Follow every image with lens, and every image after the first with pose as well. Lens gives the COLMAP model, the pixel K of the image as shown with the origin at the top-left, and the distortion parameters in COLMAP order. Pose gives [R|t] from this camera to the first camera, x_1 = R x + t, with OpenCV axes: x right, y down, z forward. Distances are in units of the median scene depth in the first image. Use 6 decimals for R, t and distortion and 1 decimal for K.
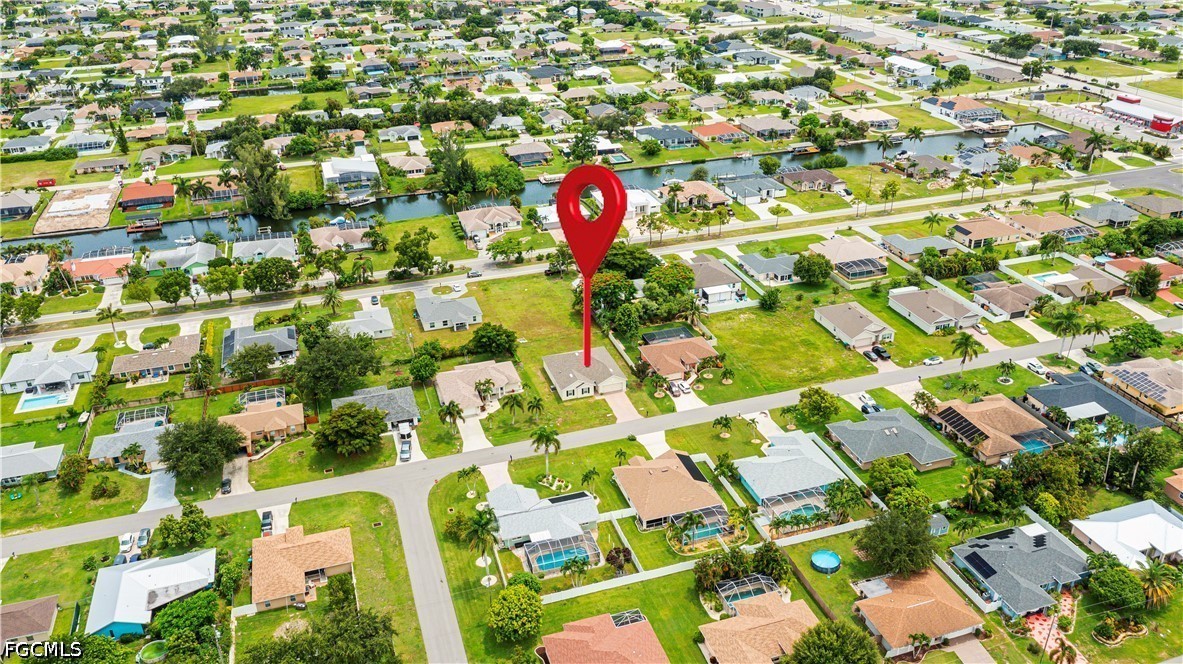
lens RADIAL K [[926.8, 0, 591.5], [0, 926.8, 332.0], [0, 0, 1]] dist [-0.009581, -0.003743]
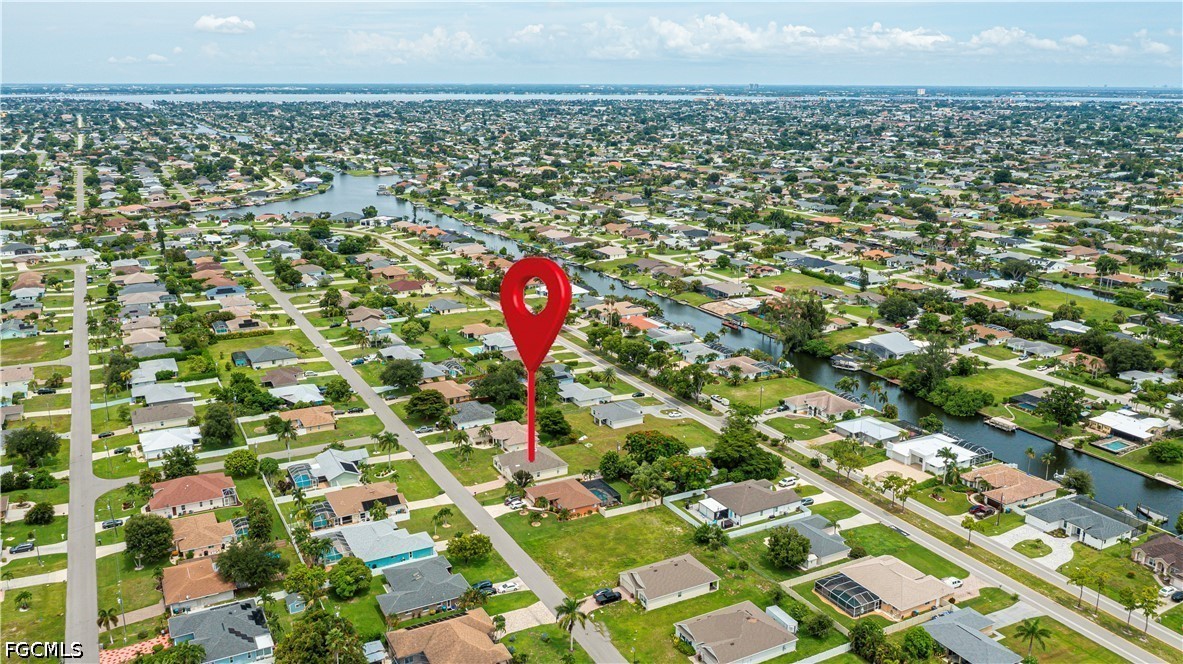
lens RADIAL K [[926.8, 0, 591.5], [0, 926.8, 332.0], [0, 0, 1]] dist [-0.009581, -0.003743]
pose [[0.175982, 0.274070, -0.945471, 0.926761], [-0.449227, 0.876978, 0.170600, -0.296064], [0.875914, 0.394709, 0.277452, 0.549316]]
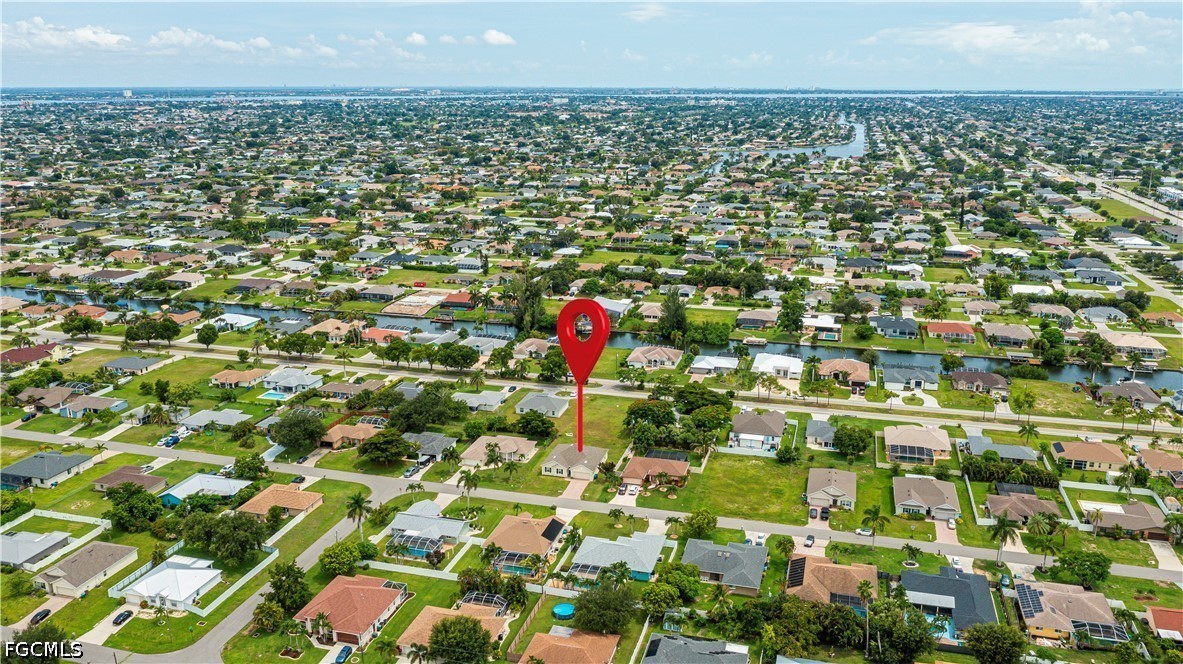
lens RADIAL K [[926.8, 0, 591.5], [0, 926.8, 332.0], [0, 0, 1]] dist [-0.009581, -0.003743]
pose [[0.835193, 0.159468, -0.526330, 0.529130], [-0.261252, 0.957202, -0.124548, 0.022002], [0.483942, 0.241526, 0.841109, -0.066122]]
